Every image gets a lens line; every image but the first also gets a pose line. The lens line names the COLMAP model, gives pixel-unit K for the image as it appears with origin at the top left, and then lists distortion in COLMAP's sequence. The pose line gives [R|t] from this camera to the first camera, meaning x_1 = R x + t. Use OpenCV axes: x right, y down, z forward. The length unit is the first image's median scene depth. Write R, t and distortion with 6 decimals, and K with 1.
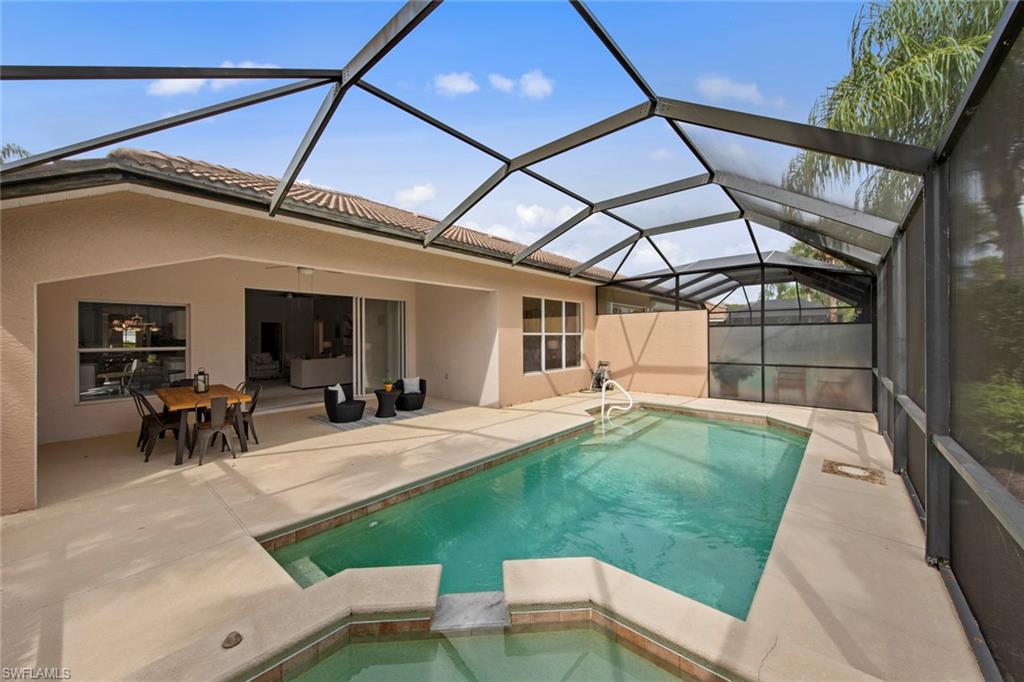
lens RADIAL K [[376.8, 0, 510.5], [0, 376.8, 336.4], [0, 0, 1]] dist [0.009410, 0.000070]
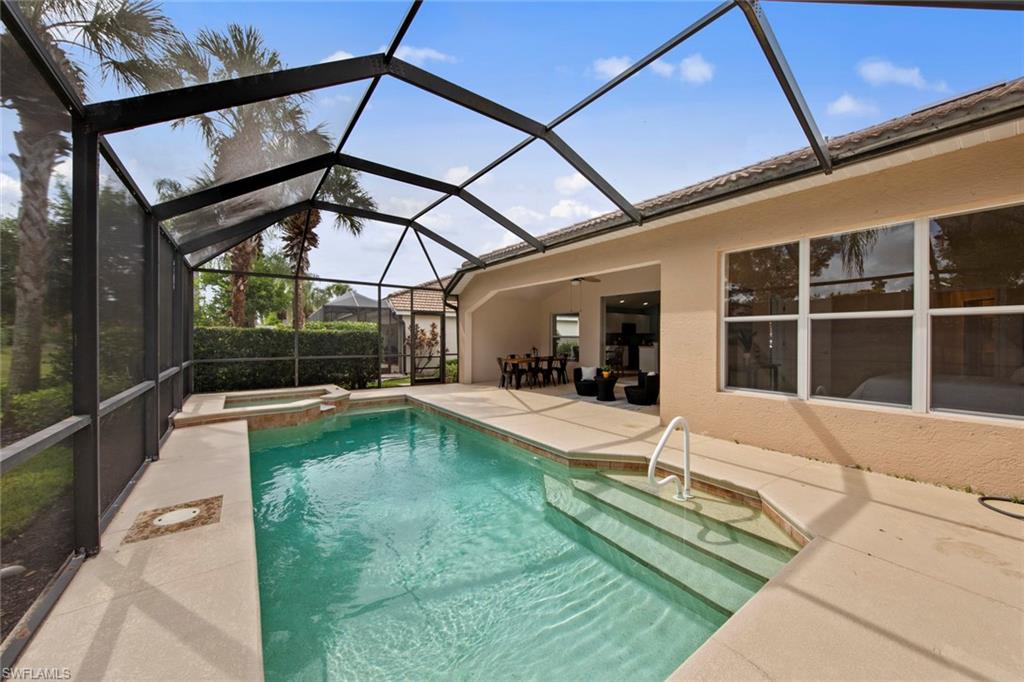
lens RADIAL K [[376.8, 0, 513.4], [0, 376.8, 337.9], [0, 0, 1]] dist [0.009410, 0.000070]
pose [[-0.215316, 0.013453, -0.976452, 0.952850], [0.001547, 0.999909, 0.013436, 0.020102], [0.976543, 0.001383, -0.215317, 1.152356]]
